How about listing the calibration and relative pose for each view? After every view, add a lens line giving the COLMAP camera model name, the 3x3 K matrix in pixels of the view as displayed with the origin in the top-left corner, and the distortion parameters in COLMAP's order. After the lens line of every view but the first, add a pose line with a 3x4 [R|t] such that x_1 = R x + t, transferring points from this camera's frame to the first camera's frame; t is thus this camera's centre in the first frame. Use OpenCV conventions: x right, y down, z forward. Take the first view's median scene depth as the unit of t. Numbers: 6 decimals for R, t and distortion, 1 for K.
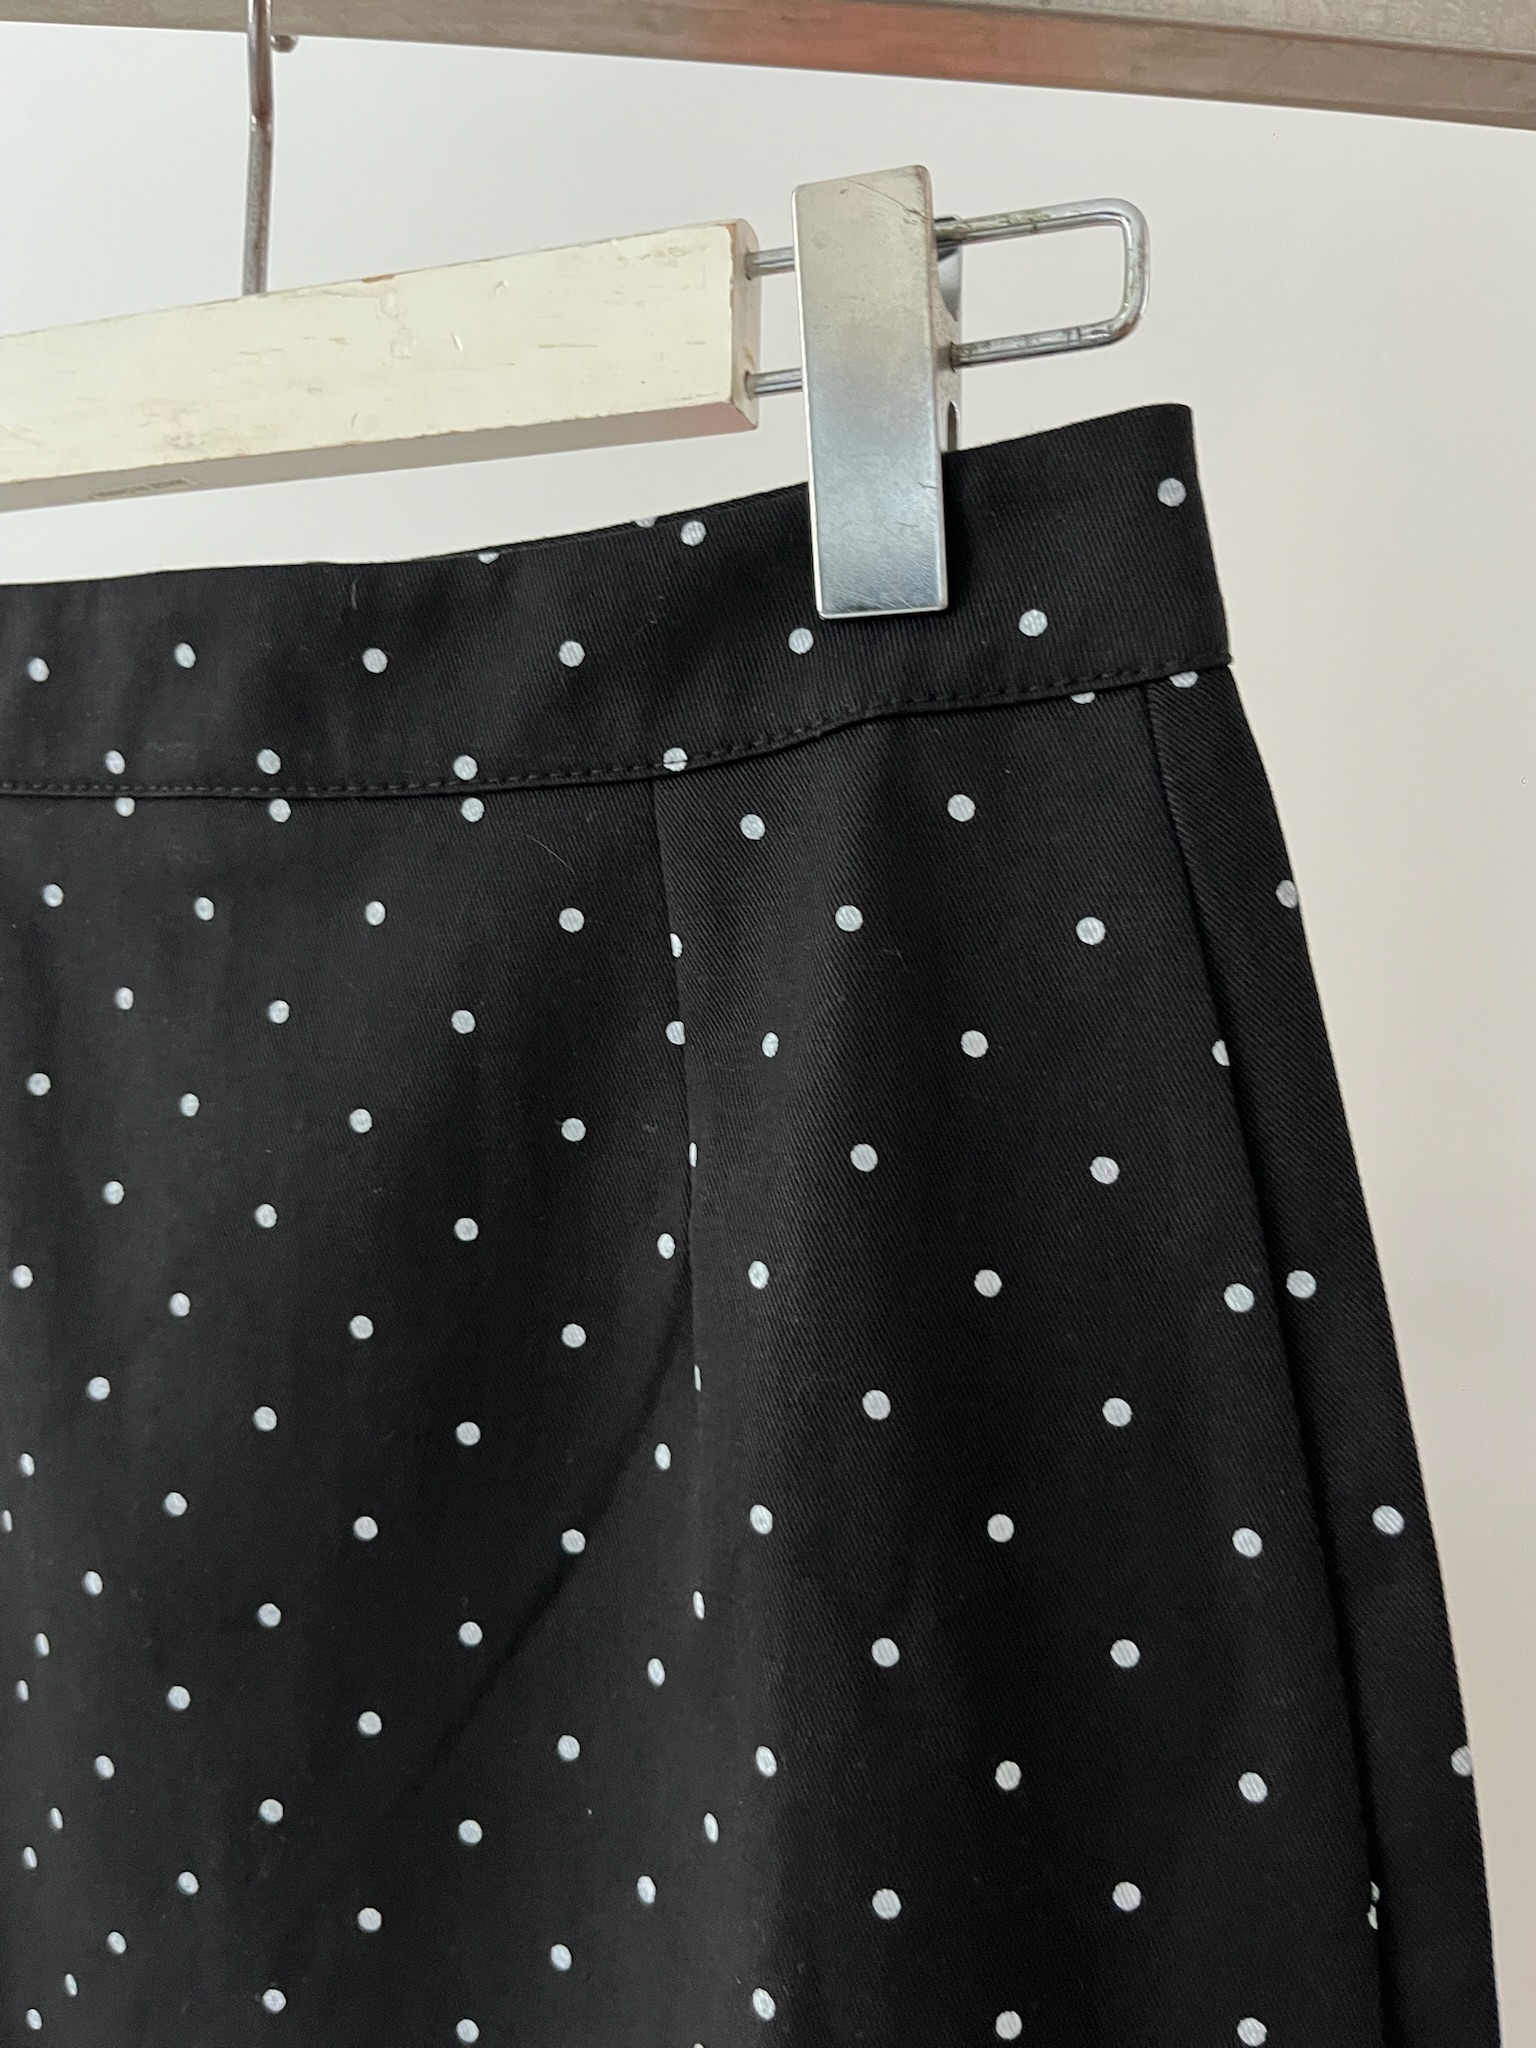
lens RADIAL K [[1665.0, 0, 768.7], [0, 1665.0, 1042.5], [0, 0, 1]] dist [0.040682, -0.076425]
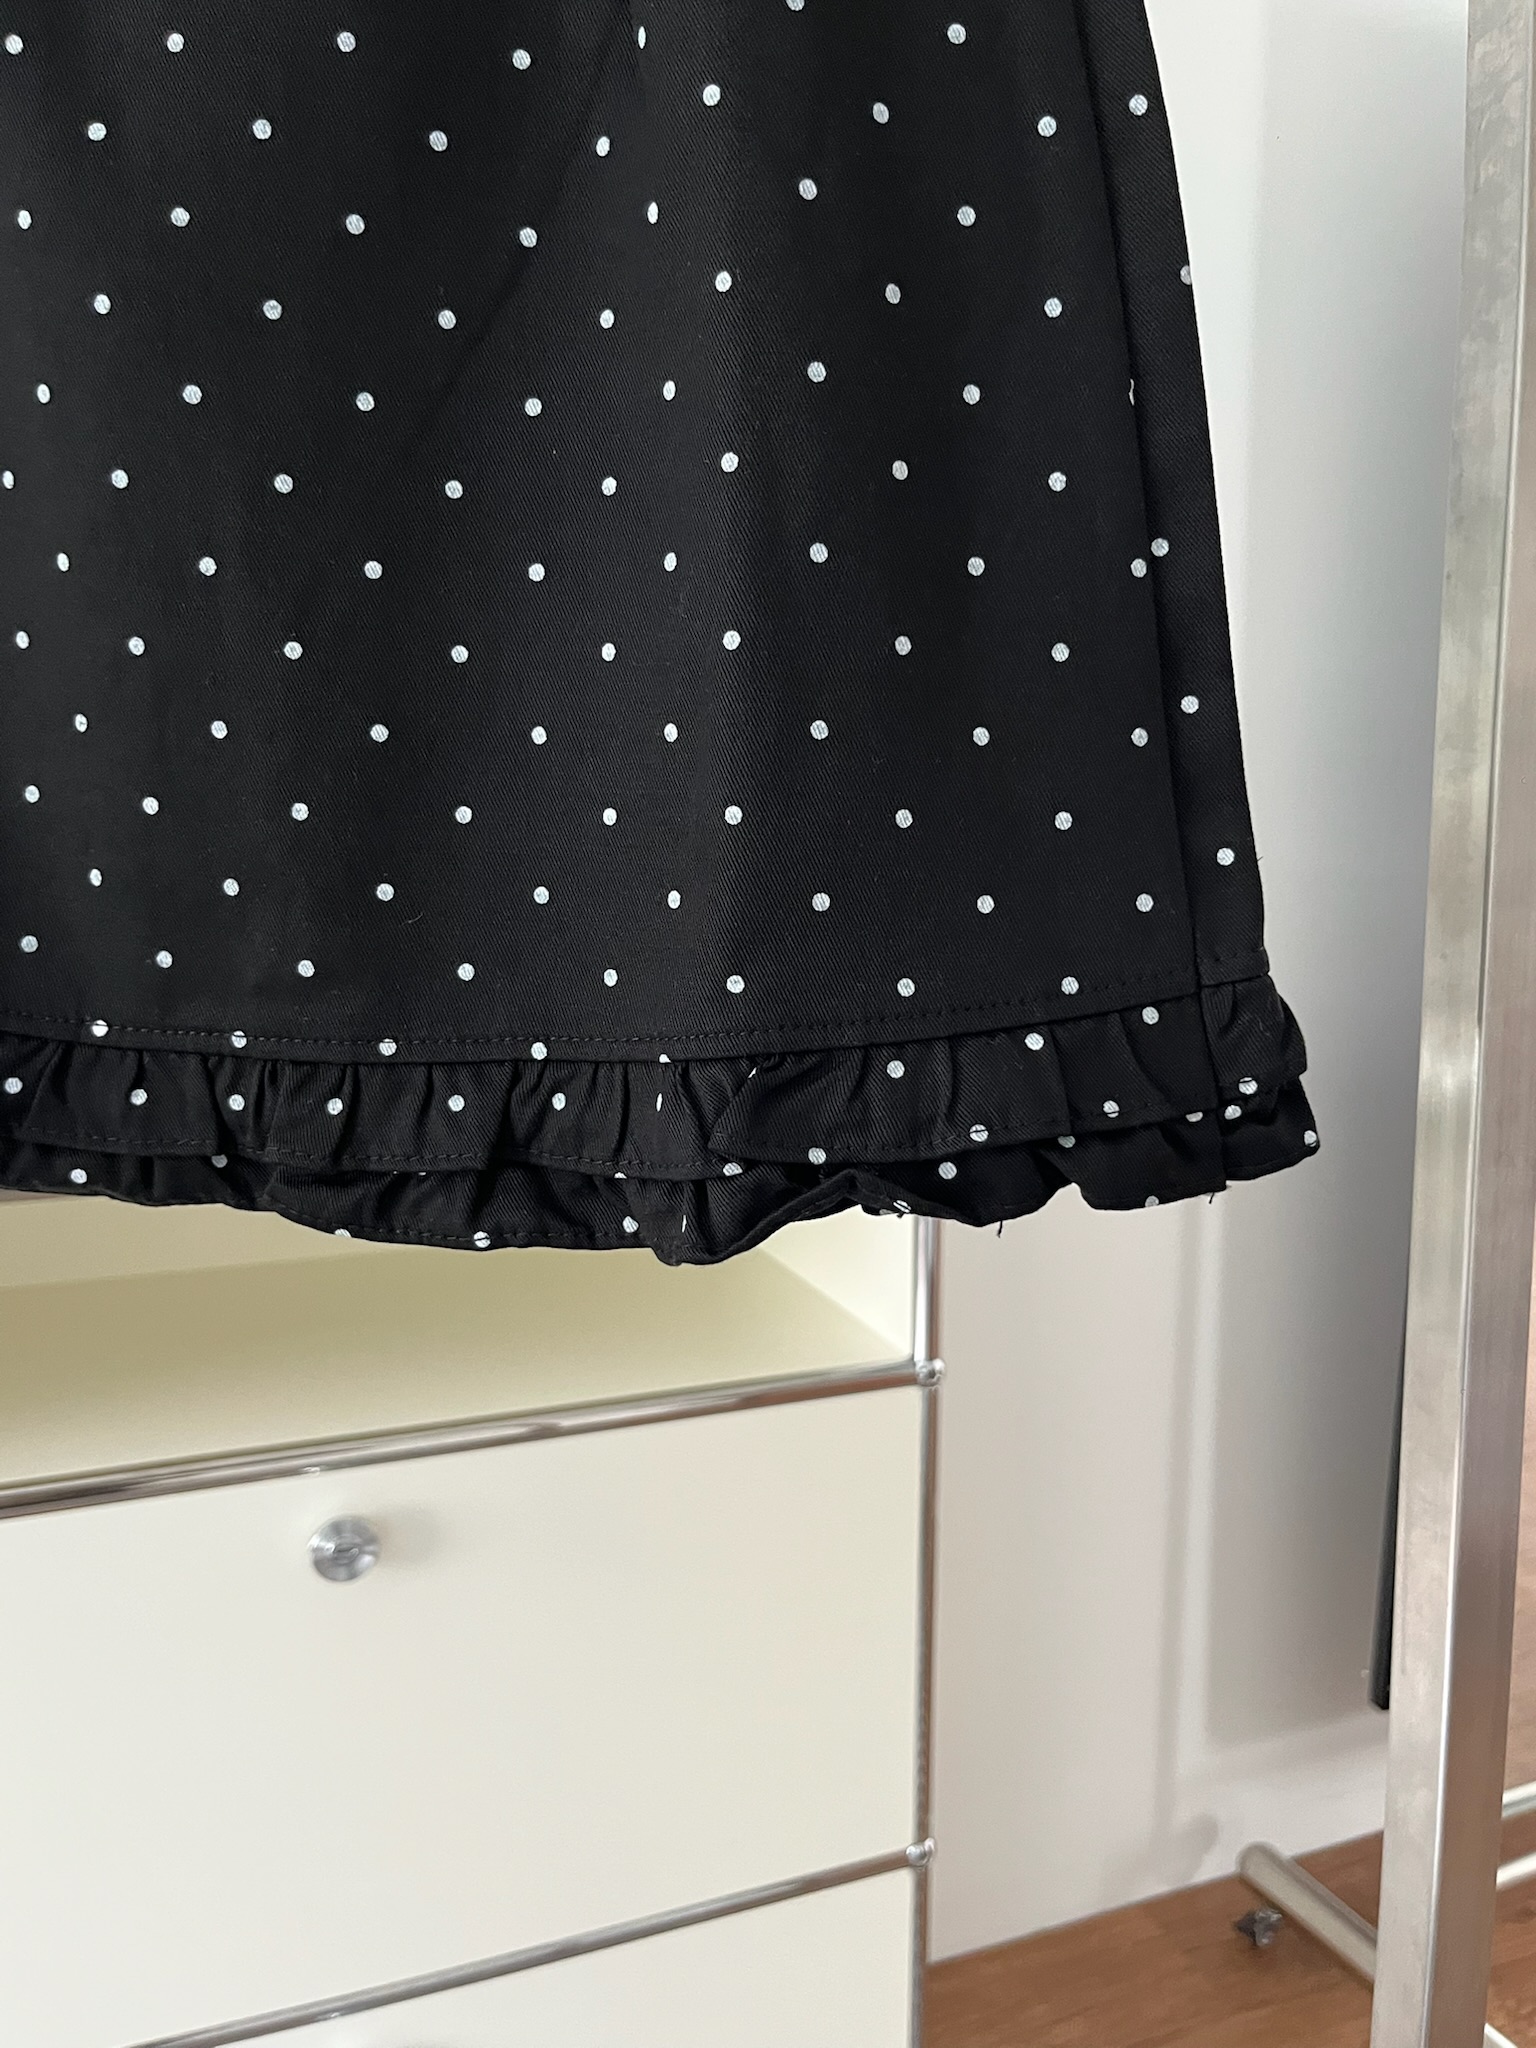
lens RADIAL K [[1665.0, 0, 768.7], [0, 1665.0, 1042.5], [0, 0, 1]] dist [0.040682, -0.076425]
pose [[0.962559, -0.067756, 0.262466, -0.355489], [0.039095, 0.992834, 0.112927, 0.867558], [-0.268236, -0.098437, 0.958311, -0.367484]]
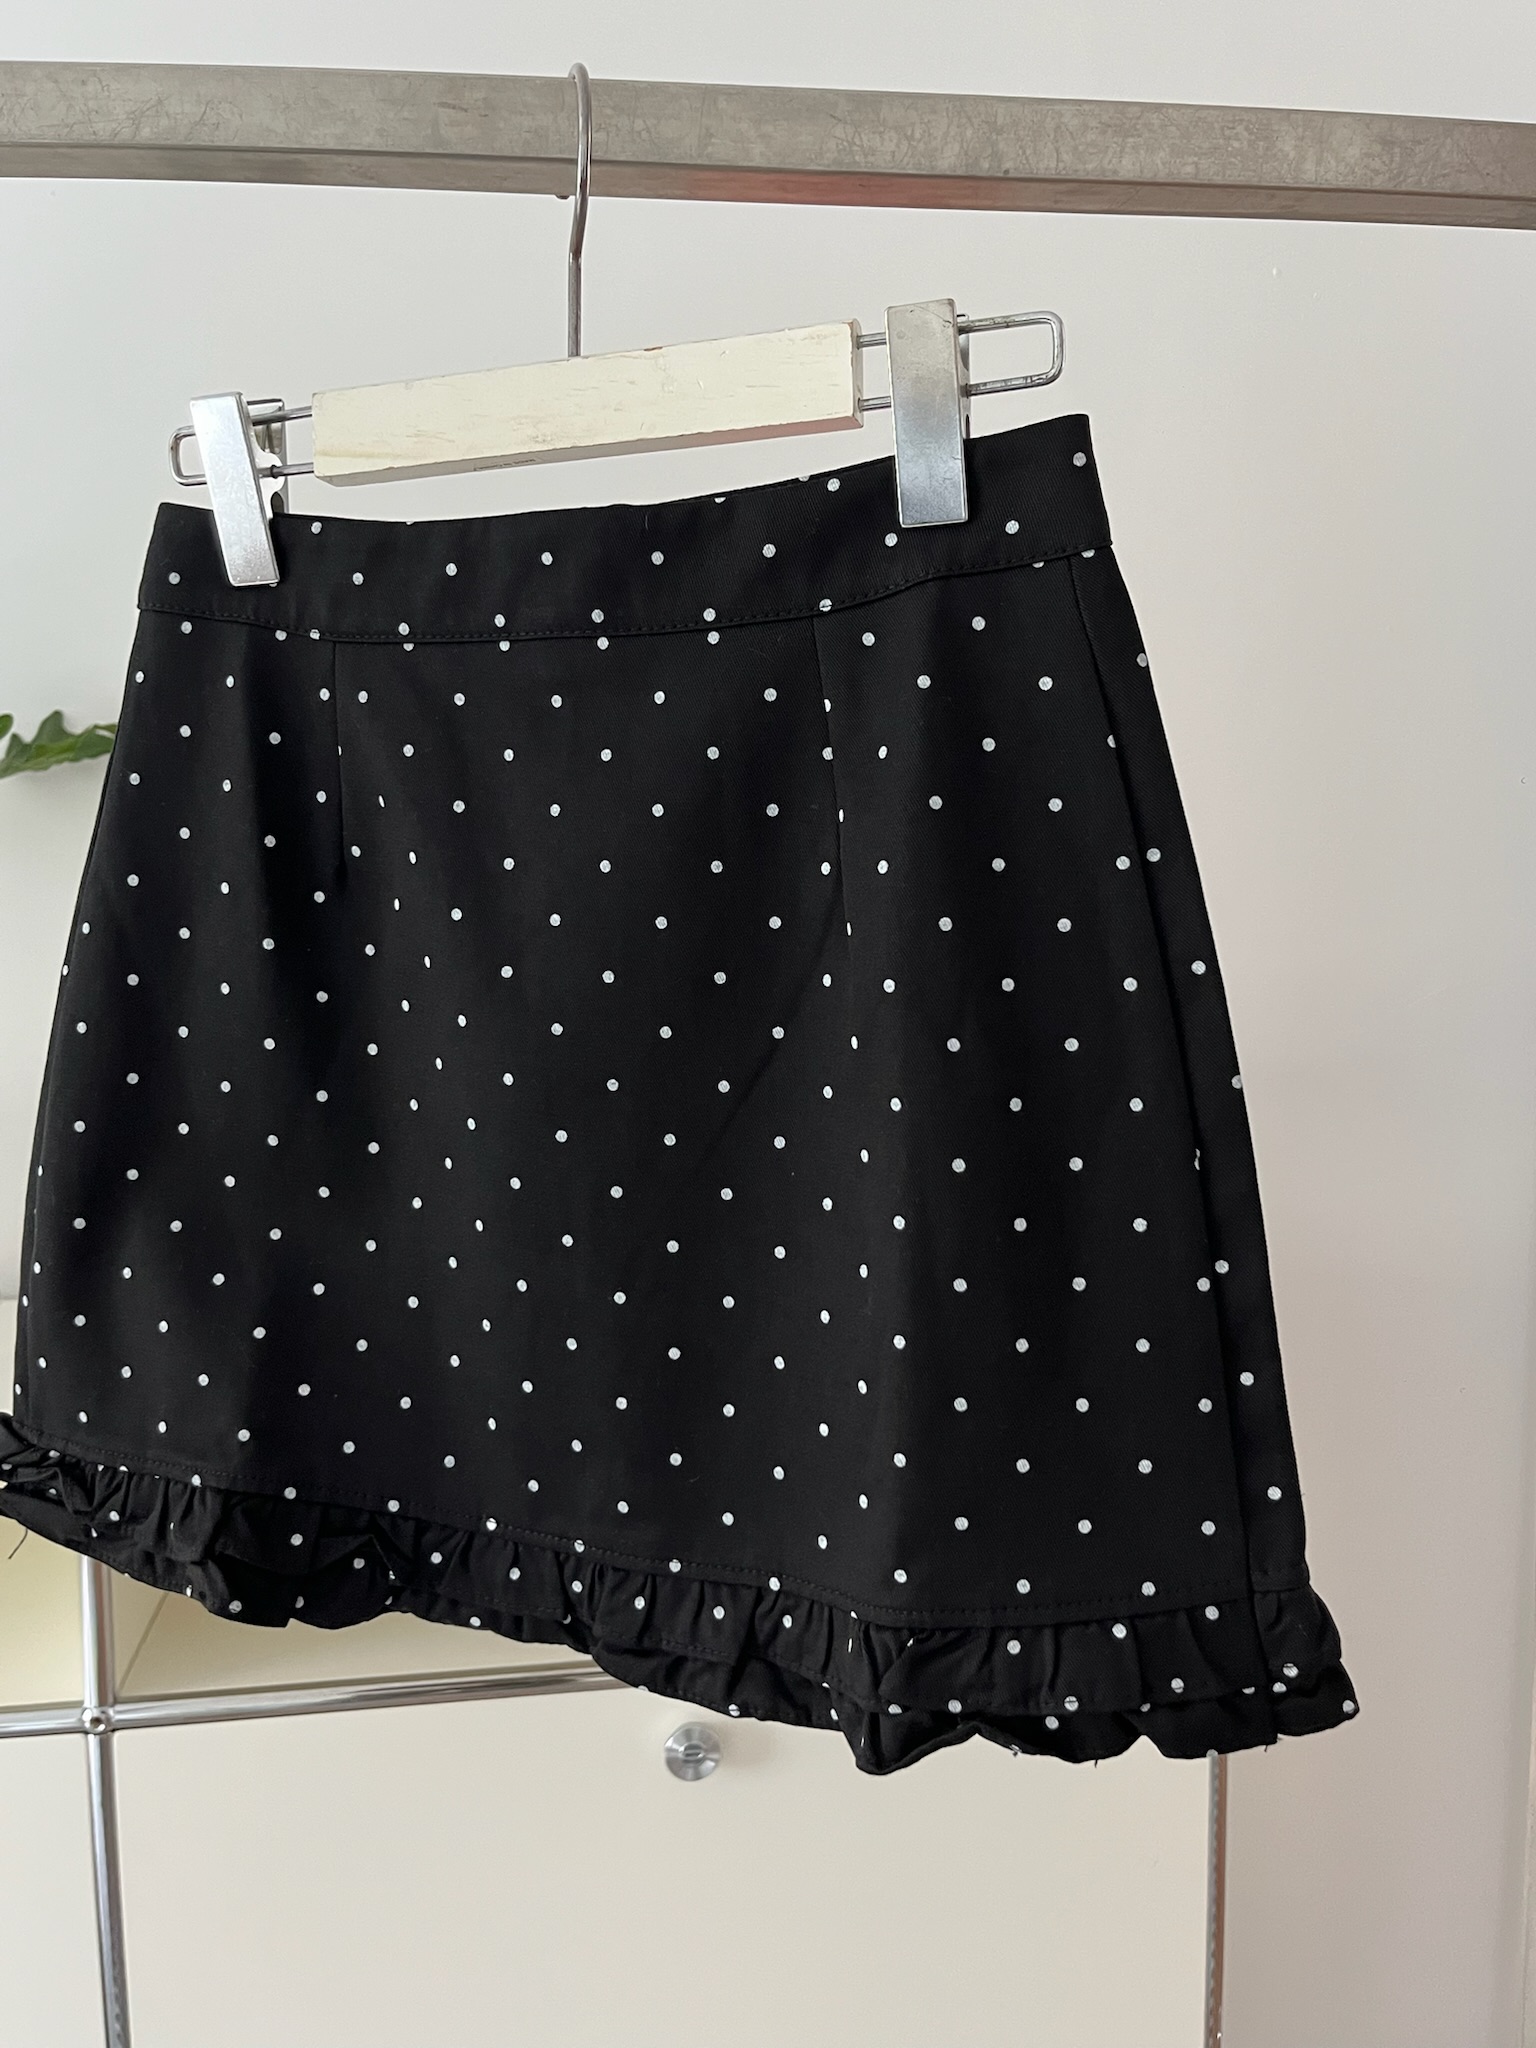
lens RADIAL K [[1660.8, 0, 768.0], [0, 1660.8, 1024.0], [0, 0, 1]] dist [0.044815, -0.074037]
pose [[0.998867, -0.039649, 0.026306, -0.199723], [0.038203, 0.997843, 0.053375, 0.212859], [-0.028365, -0.052310, 0.998228, -0.964094]]
